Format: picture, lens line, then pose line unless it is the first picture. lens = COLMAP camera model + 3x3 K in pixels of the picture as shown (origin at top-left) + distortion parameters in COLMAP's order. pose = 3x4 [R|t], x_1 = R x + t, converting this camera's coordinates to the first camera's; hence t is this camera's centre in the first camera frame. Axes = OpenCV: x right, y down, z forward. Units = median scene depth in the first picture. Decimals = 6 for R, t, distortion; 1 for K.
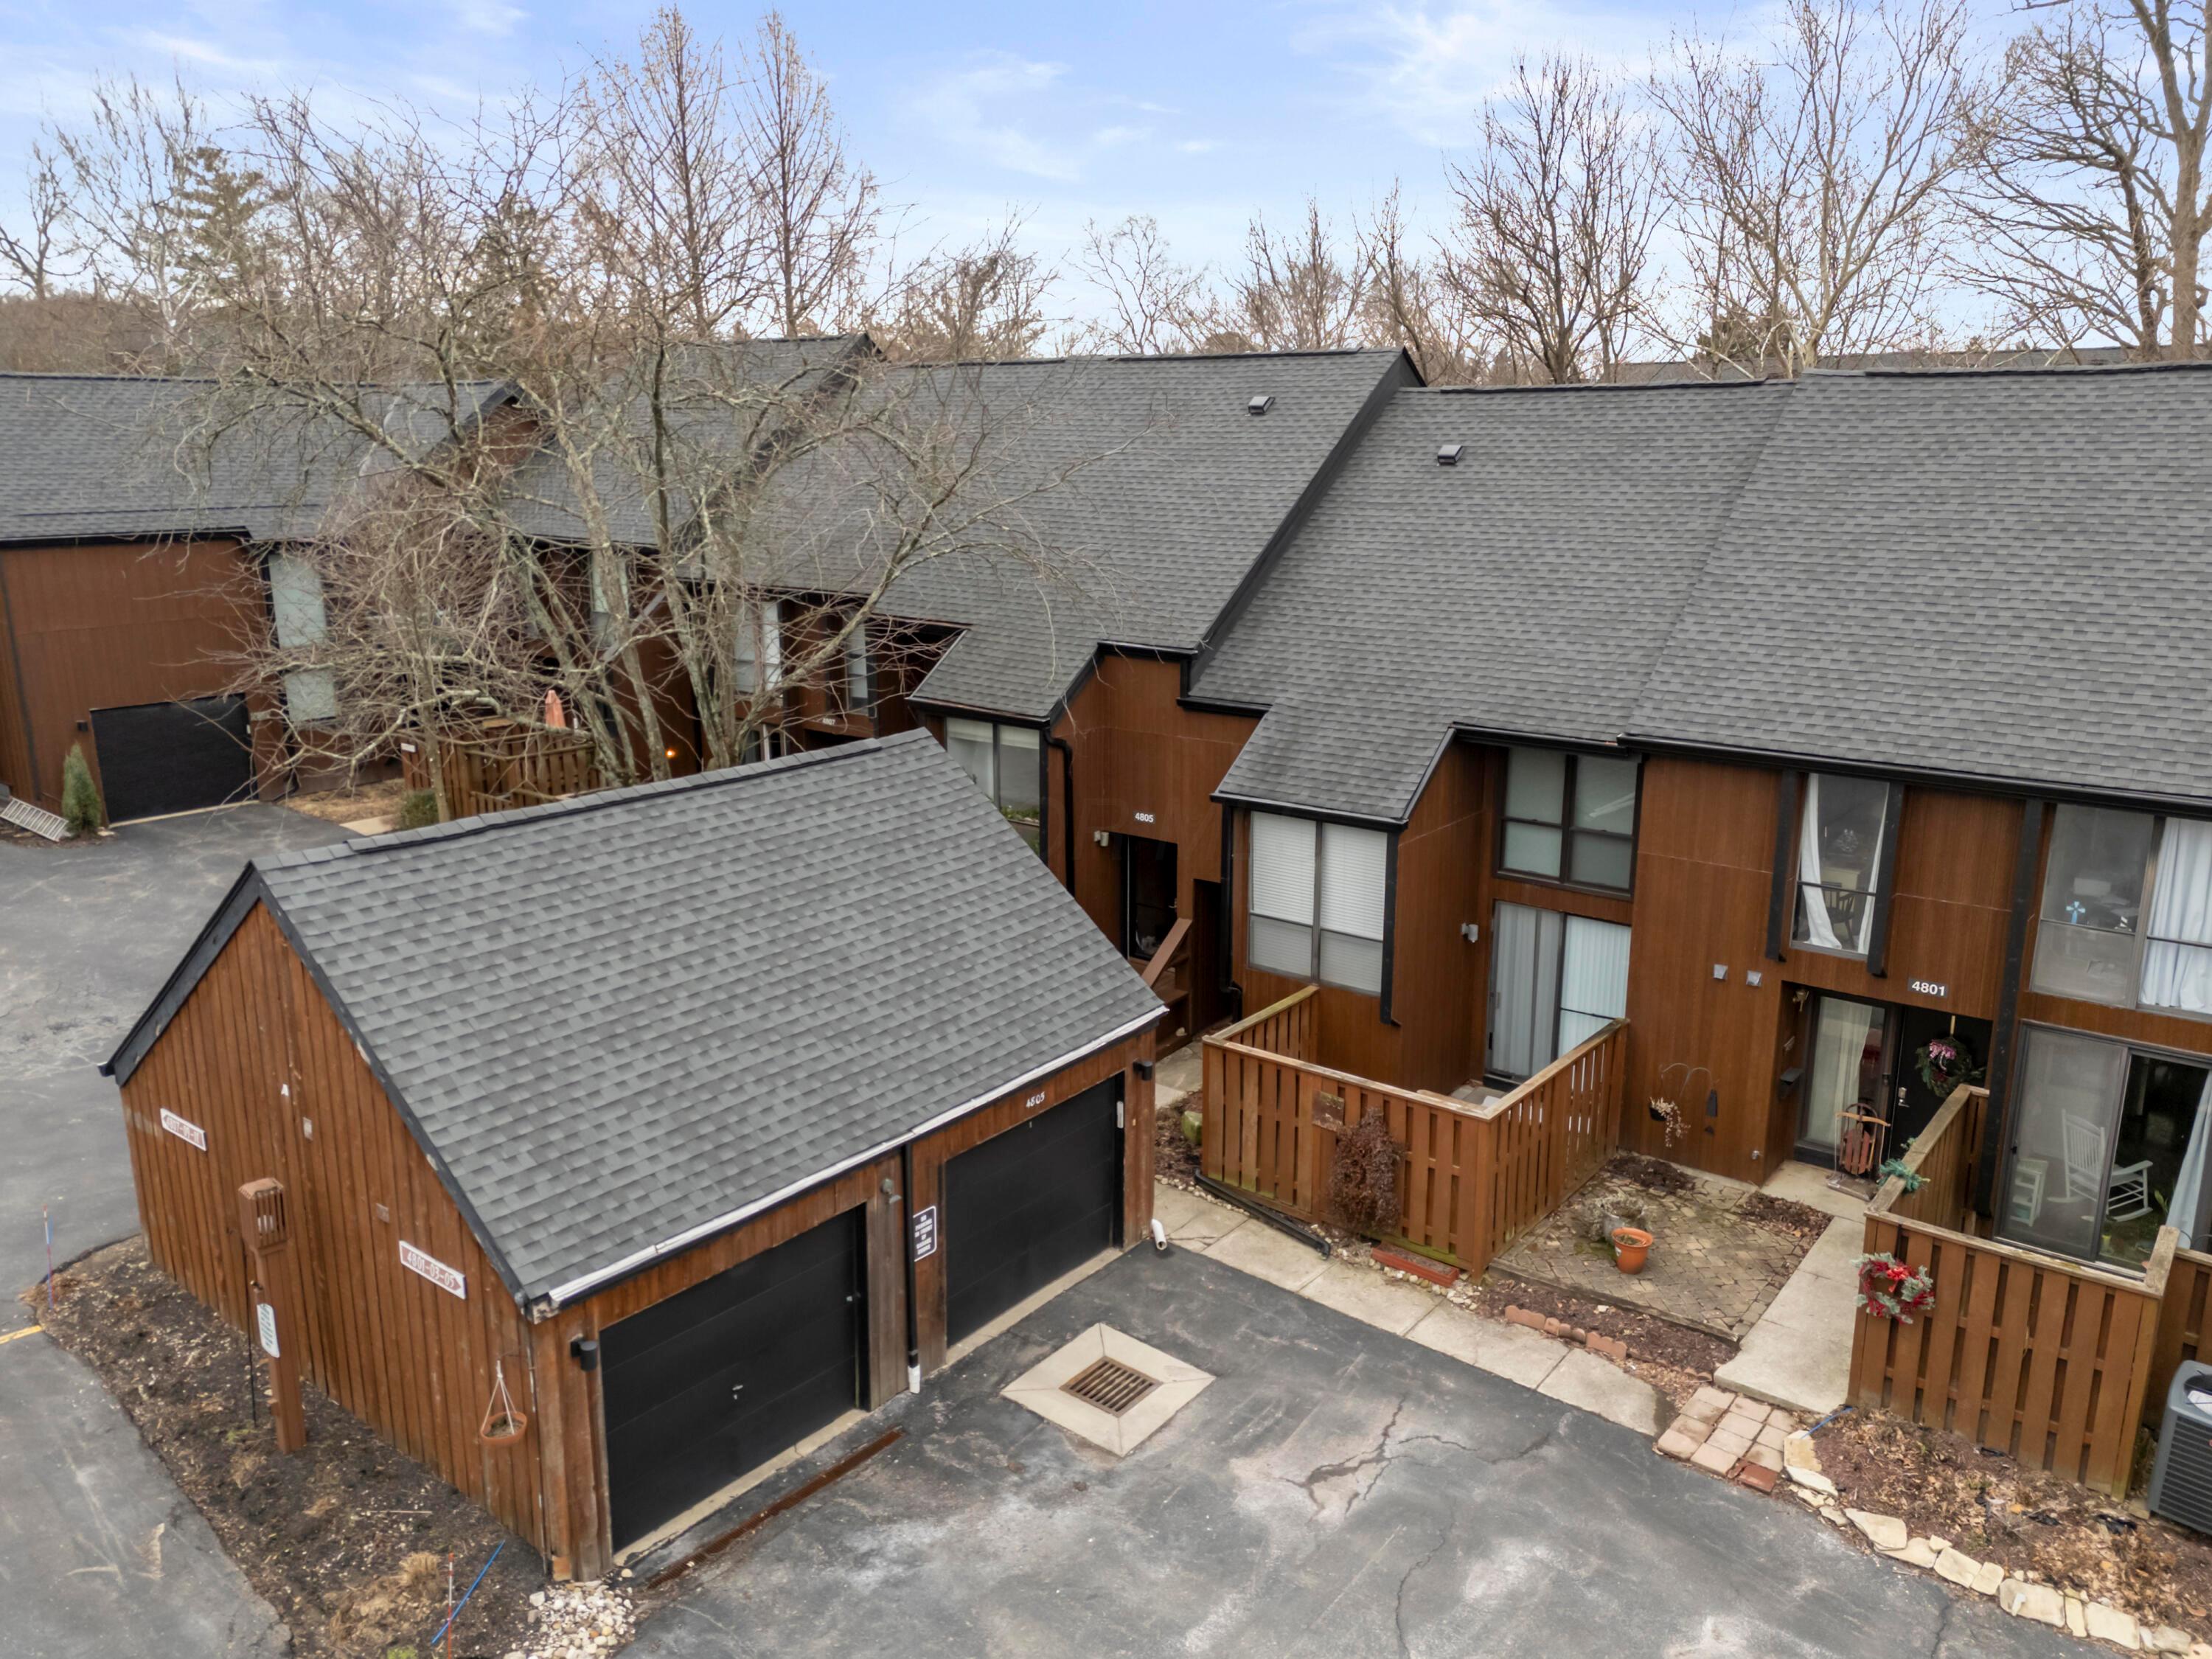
lens RADIAL K [[1623.6, 0, 1106.0], [0, 1623.6, 829.5], [0, 0, 1]] dist [0.060306, -0.044167]
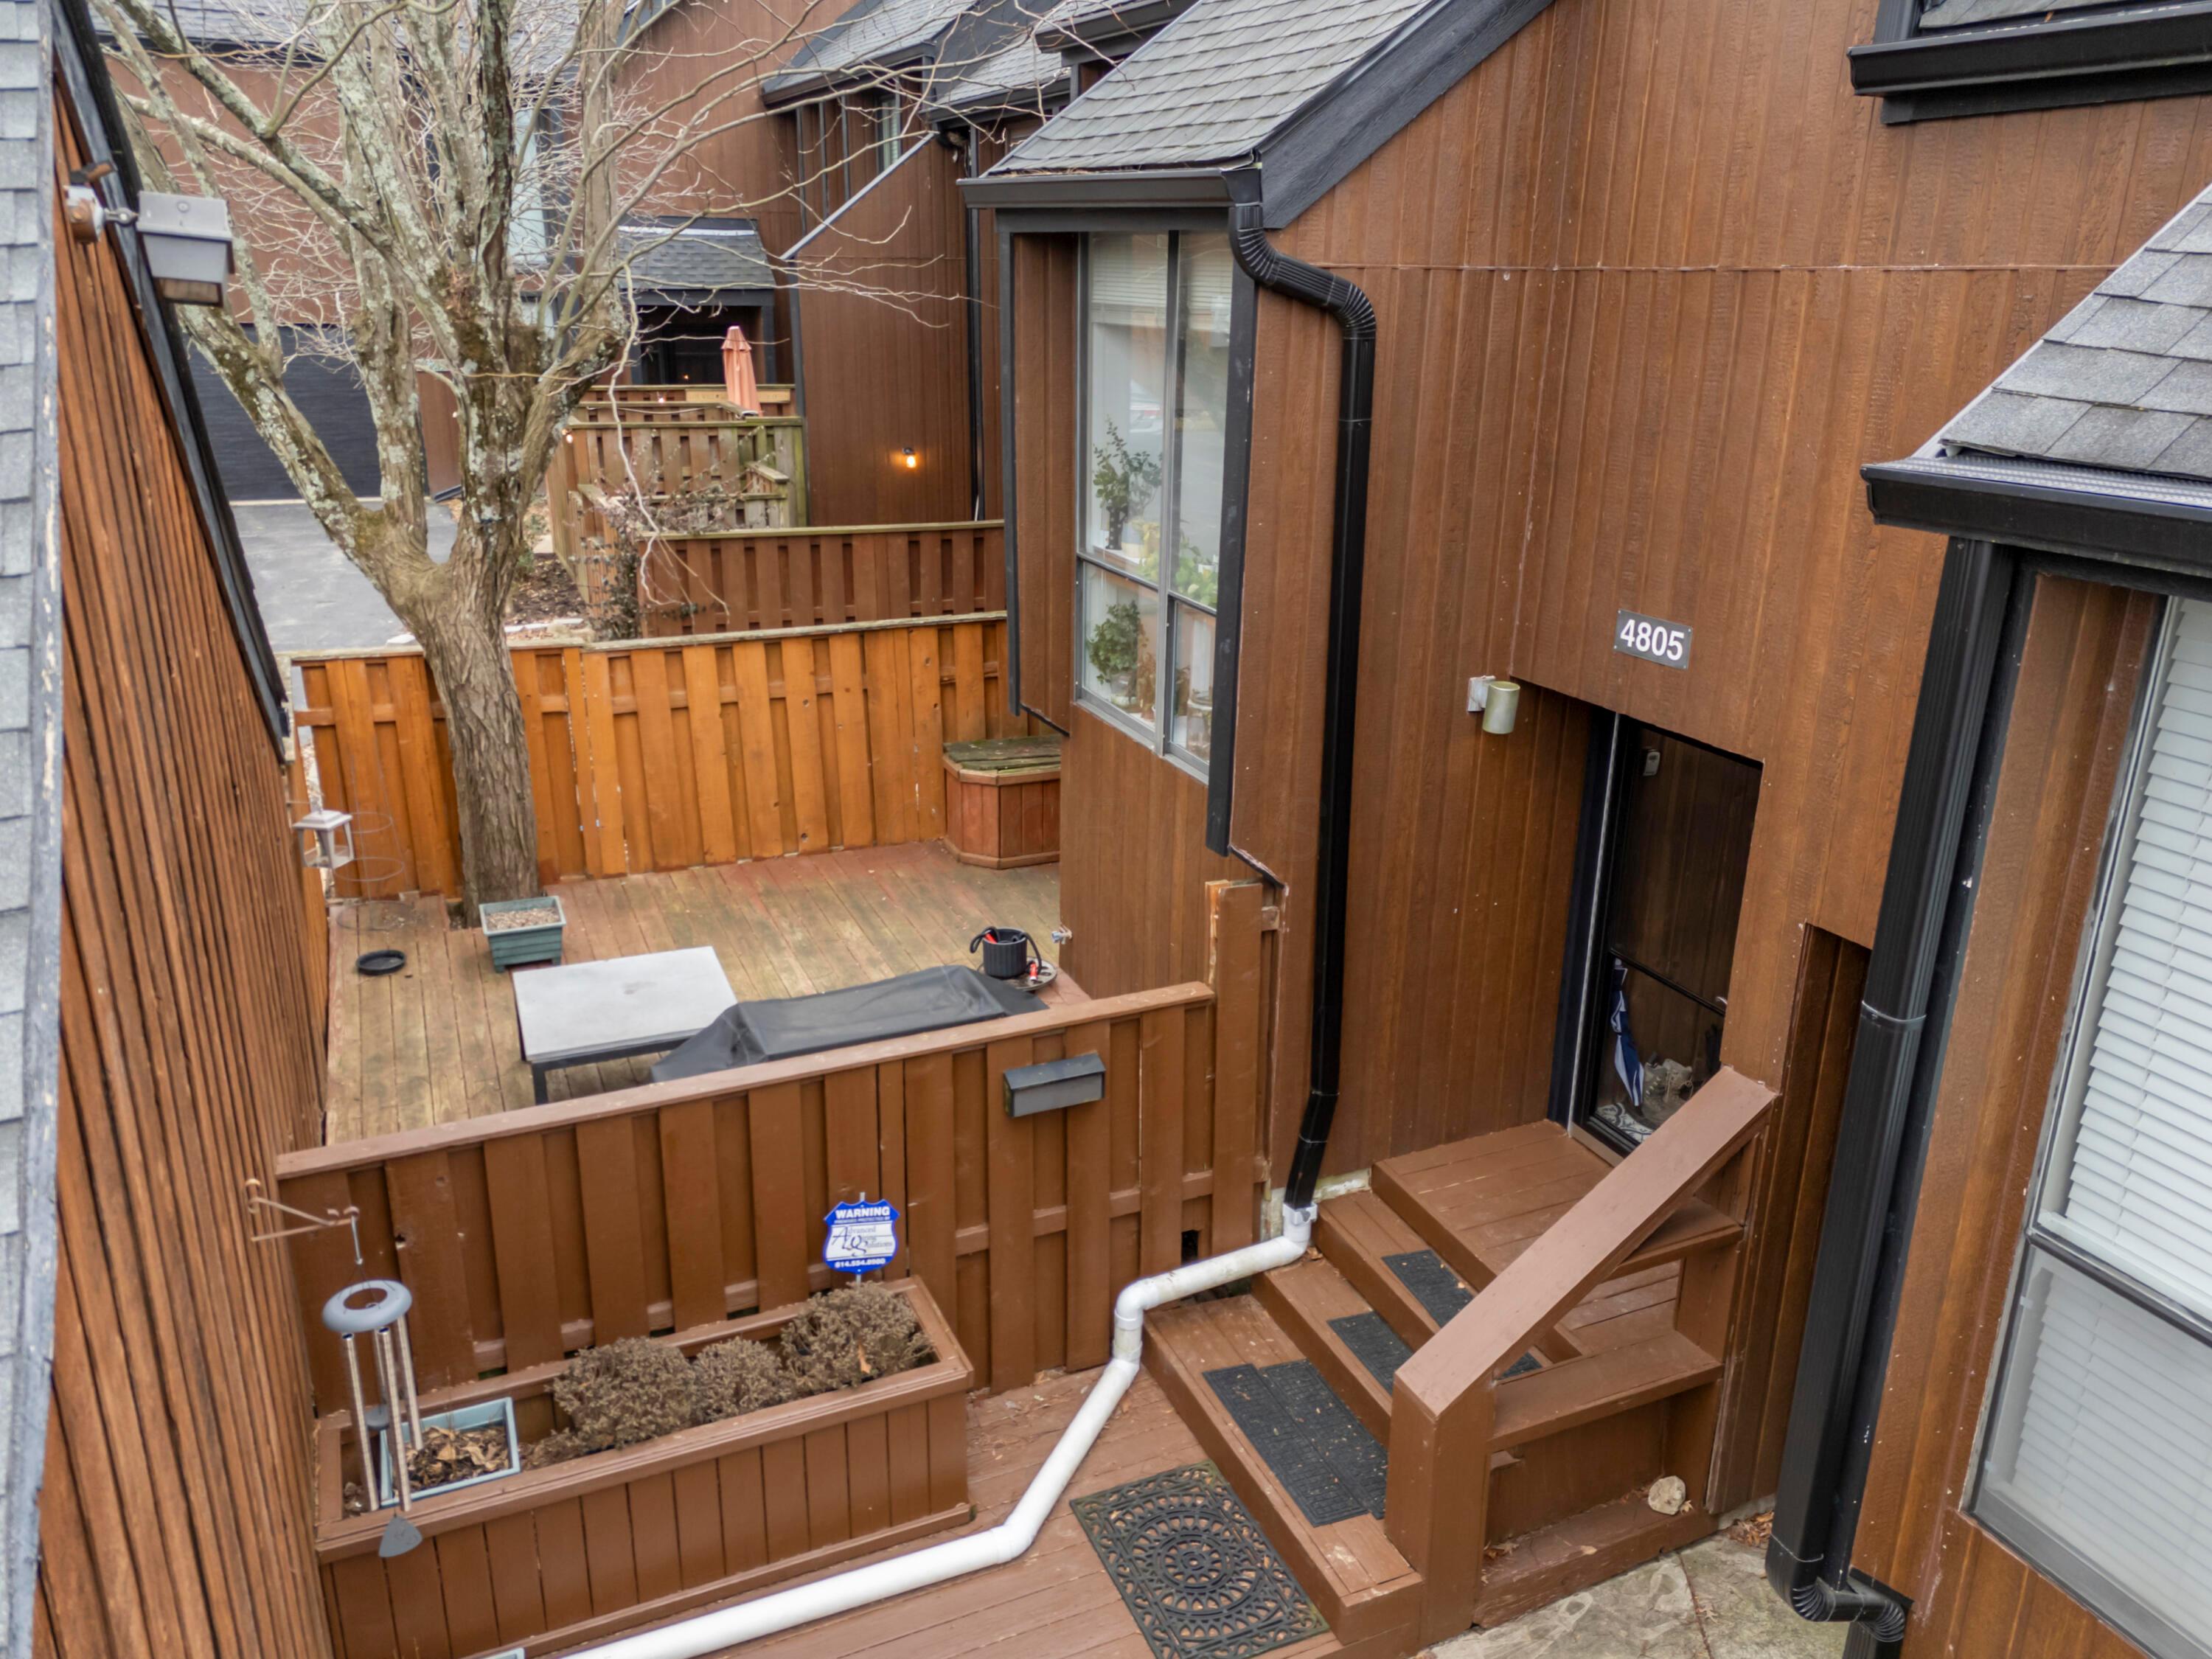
lens RADIAL K [[1623.6, 0, 1106.0], [0, 1623.6, 829.5], [0, 0, 1]] dist [0.060306, -0.044167]
pose [[0.876275, 0.169751, -0.450917, 0.088659], [-0.130908, 0.984556, 0.116246, 0.004015], [0.463686, -0.042835, 0.884963, 0.962849]]
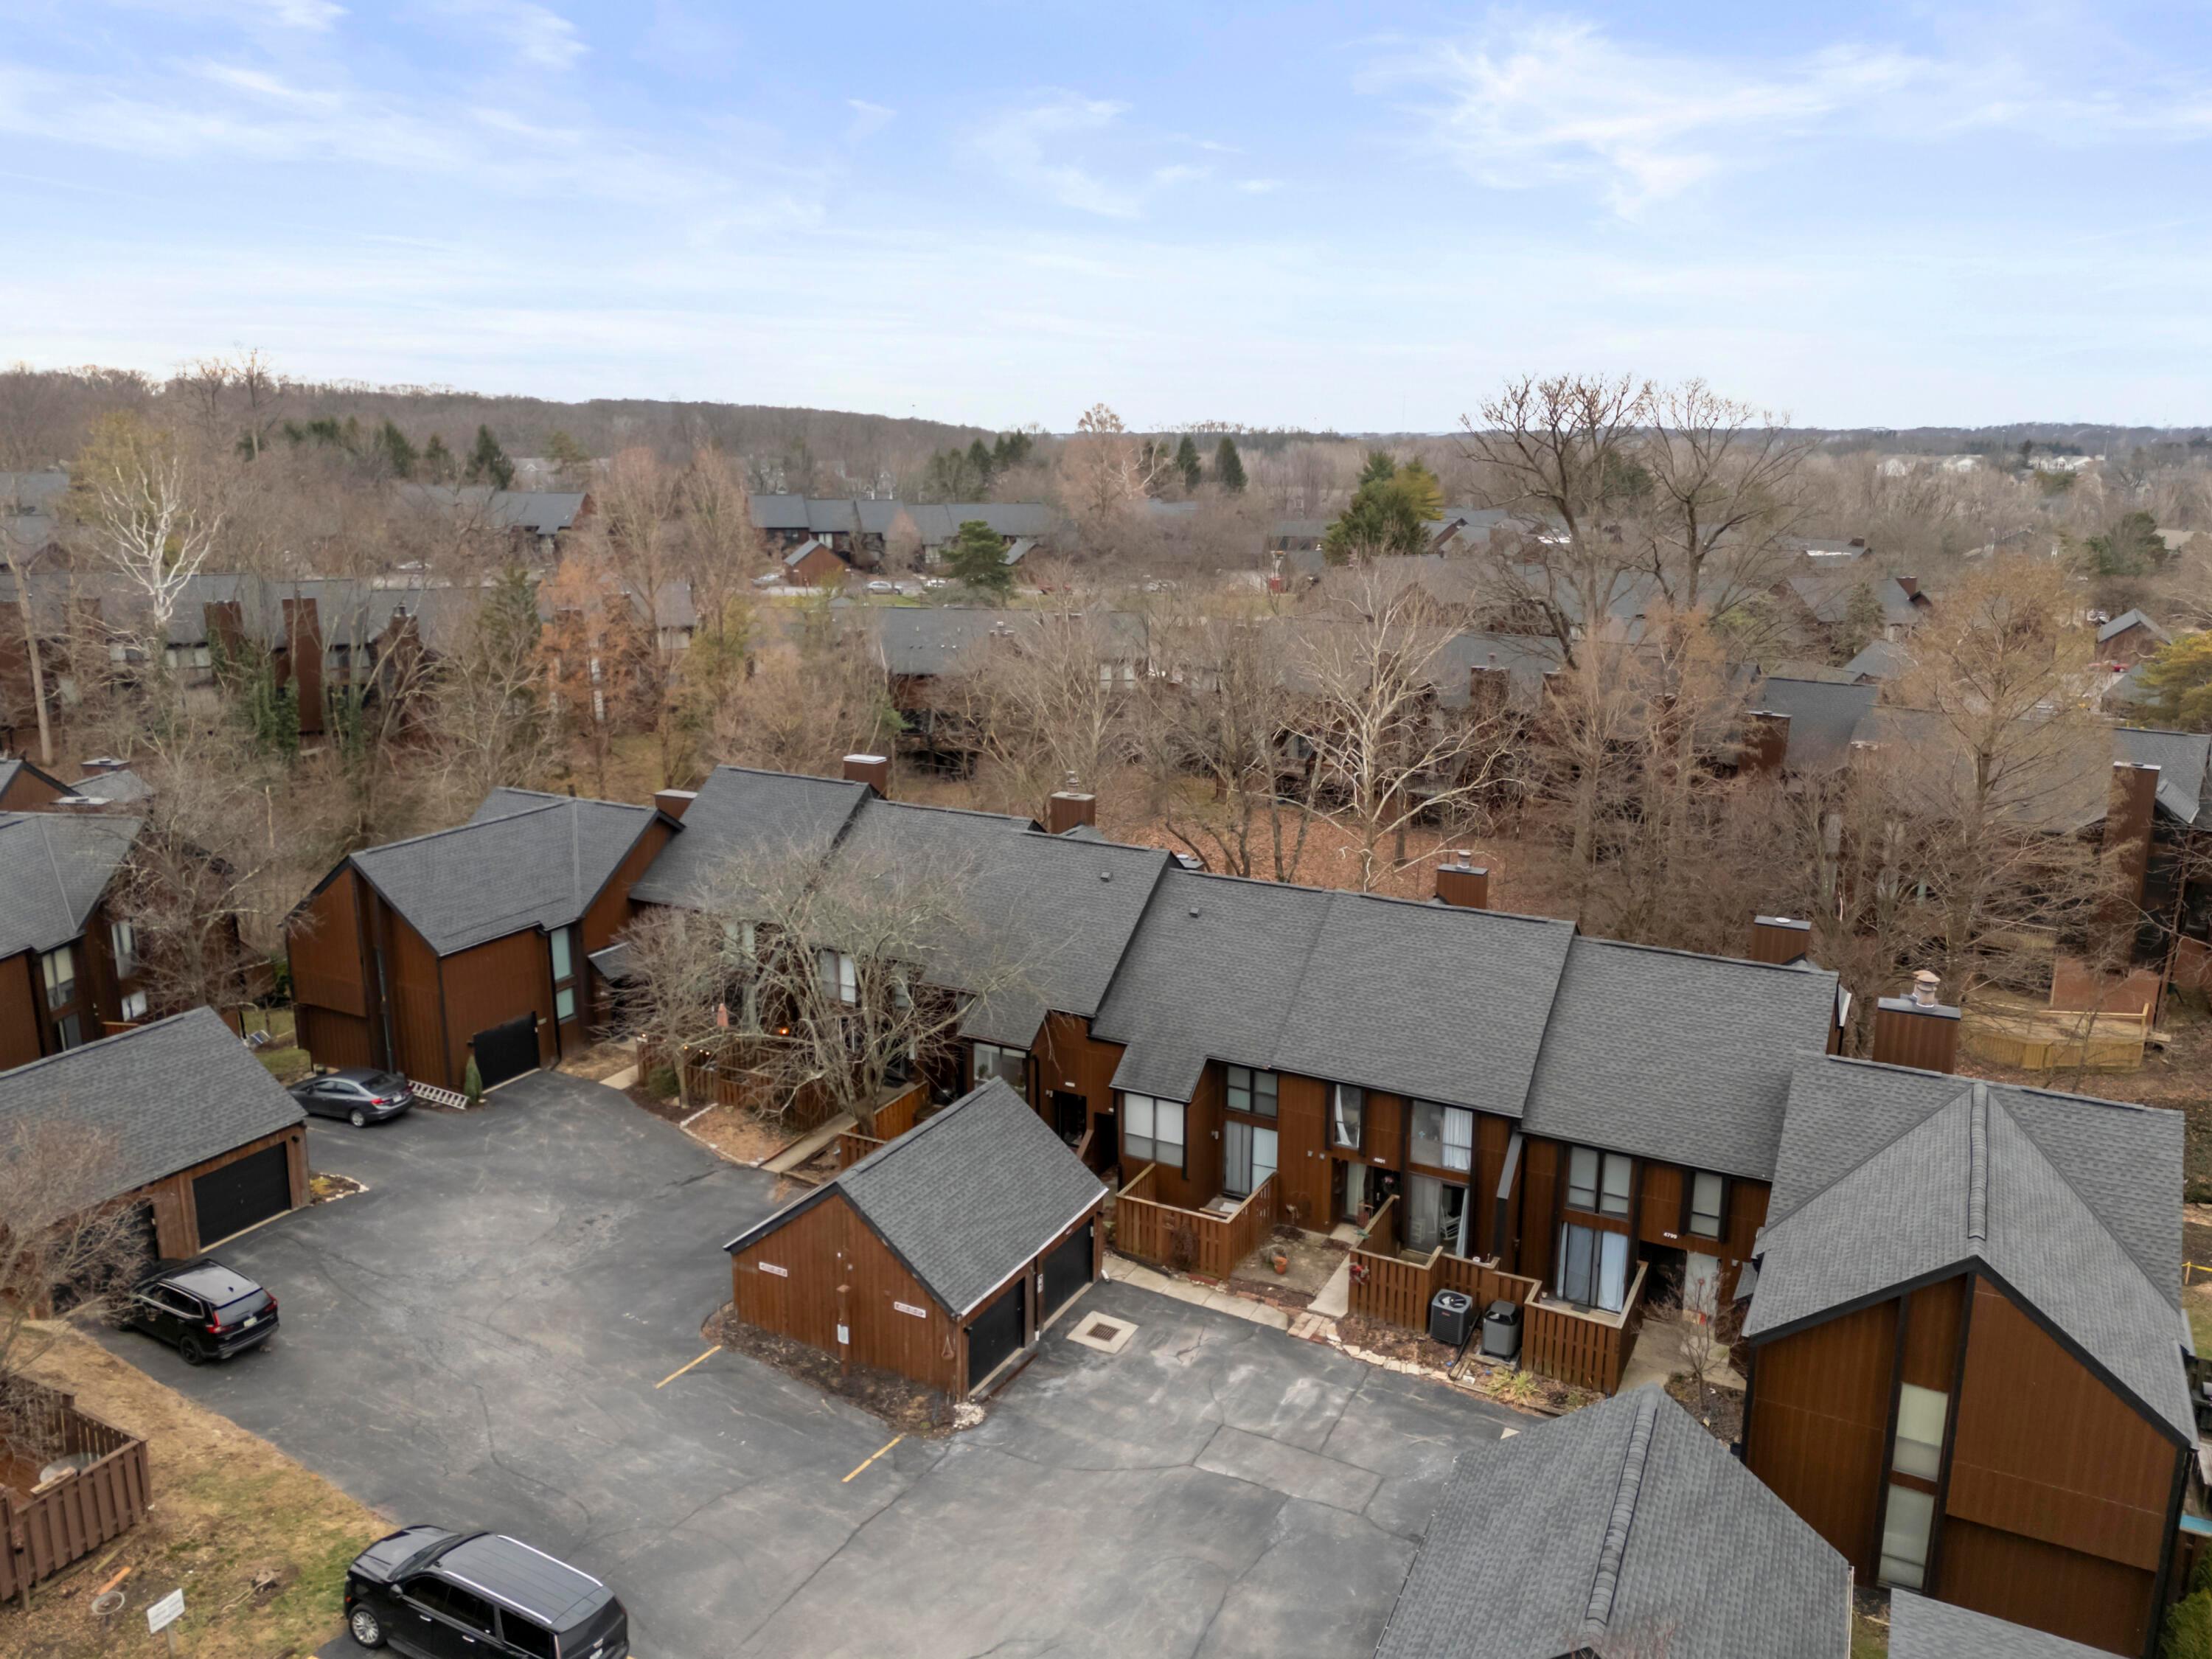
lens RADIAL K [[1610.4, 0, 1106.0], [0, 1610.4, 829.5], [0, 0, 1]] dist [0.080228, -0.067429]
pose [[0.983158, -0.038353, 0.178687, -0.402802], [0.039005, 0.999239, -0.000133, -0.461995], [-0.178546, 0.007100, 0.983906, -1.547571]]
